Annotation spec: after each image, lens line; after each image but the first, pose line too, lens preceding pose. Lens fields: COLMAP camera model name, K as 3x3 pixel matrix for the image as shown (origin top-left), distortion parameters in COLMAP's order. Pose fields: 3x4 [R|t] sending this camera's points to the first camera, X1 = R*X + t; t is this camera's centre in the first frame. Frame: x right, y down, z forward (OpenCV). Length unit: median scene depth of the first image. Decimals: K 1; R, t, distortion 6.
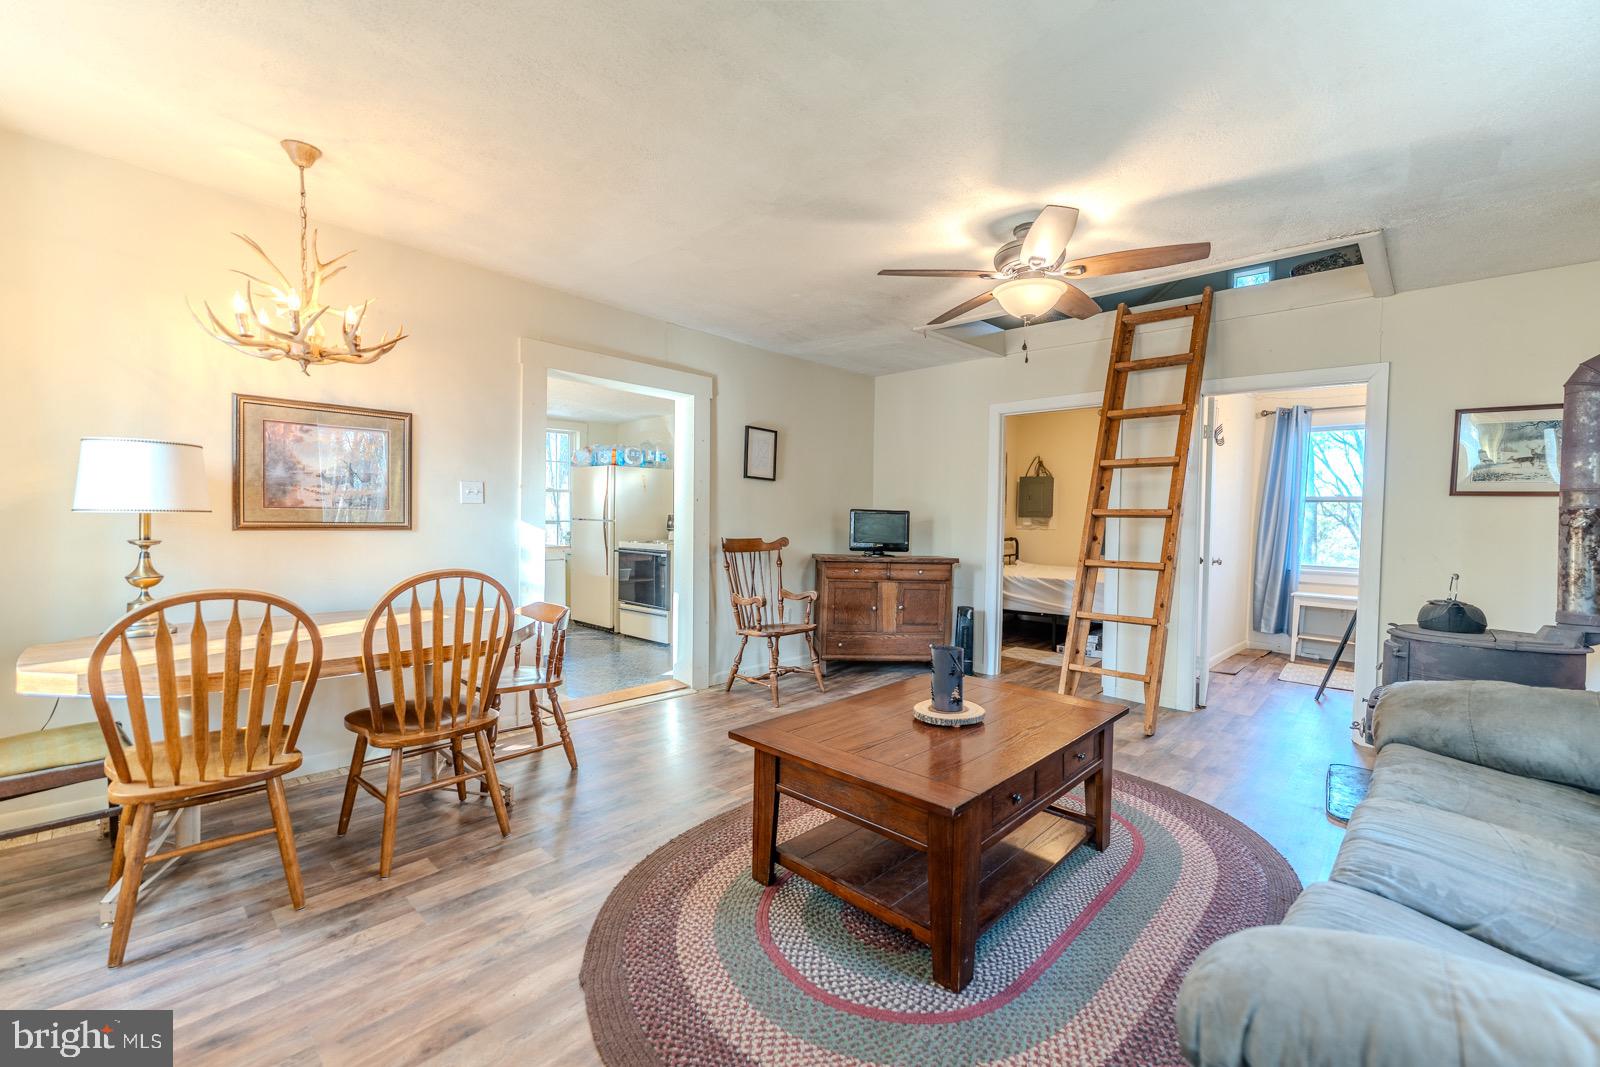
lens RADIAL K [[678.5, 0, 804.3], [0, 678.5, 537.8], [0, 0, 1]] dist [-0.001624, -0.000314]
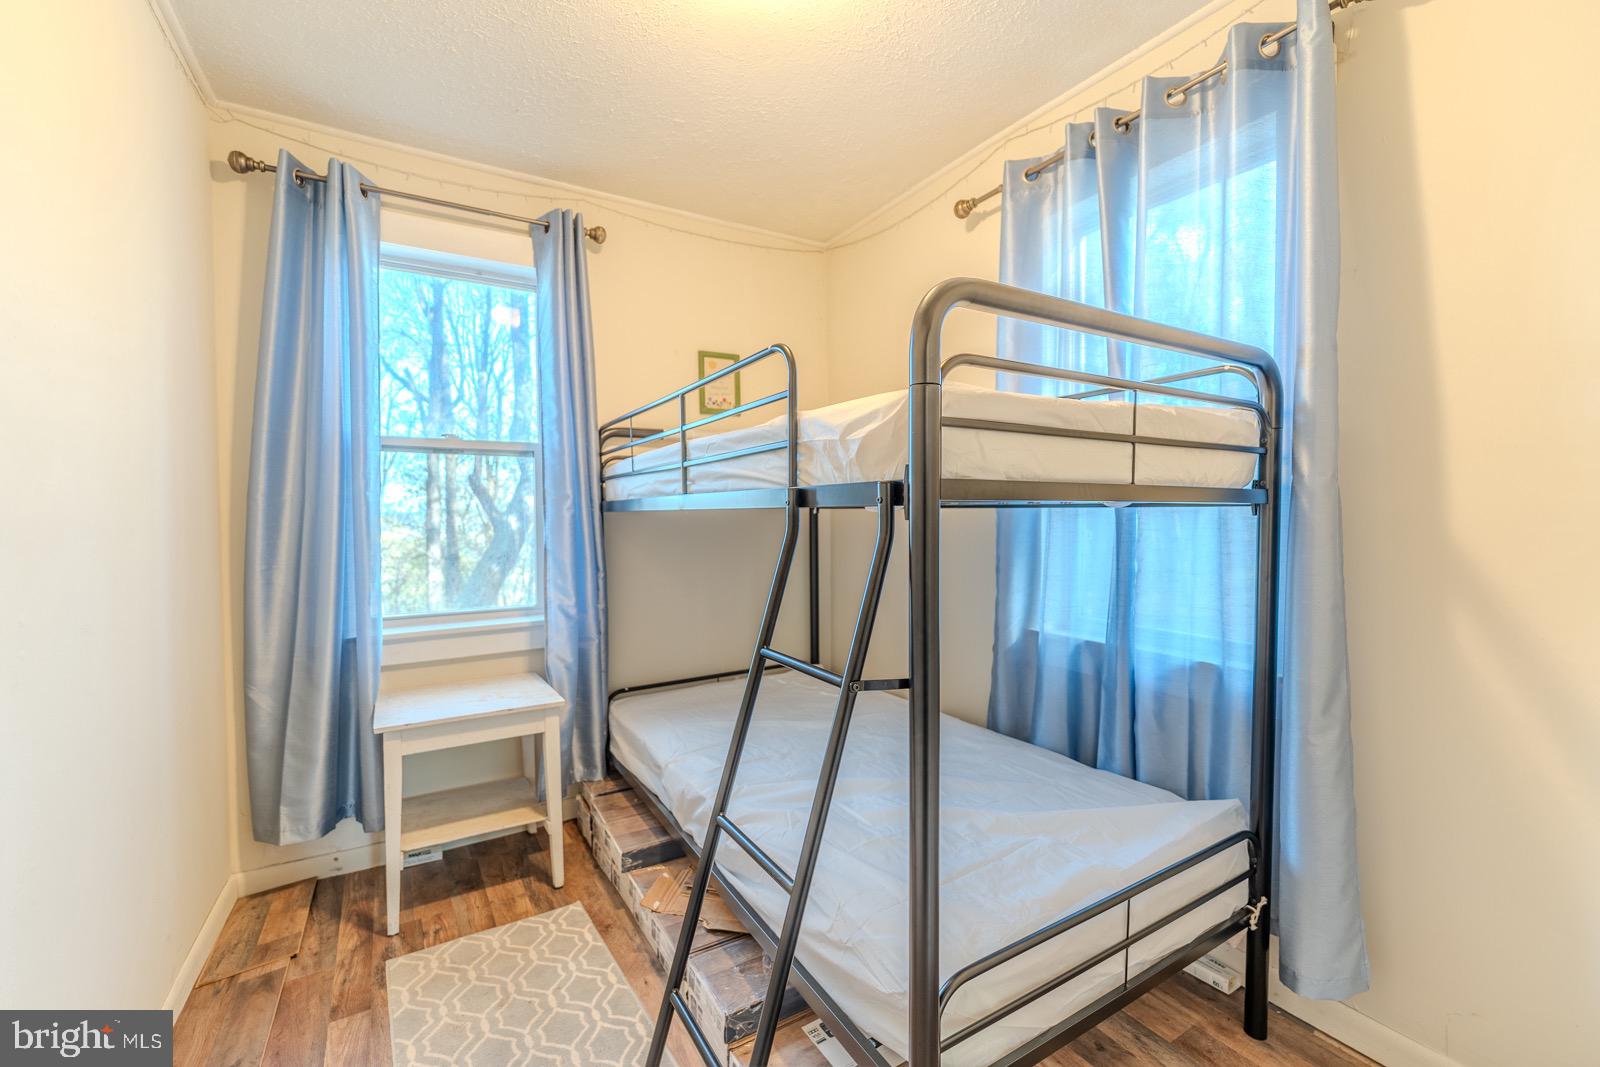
lens RADIAL K [[648.1, 0, 800.0], [0, 648.1, 533.5], [0, 0, 1]] dist [0.000612, 0.000012]
pose [[0.275328, -0.052445, 0.959919, 0.458276], [0.040685, 0.998252, 0.042870, -0.011695], [-0.960489, 0.027251, 0.276981, 0.679978]]
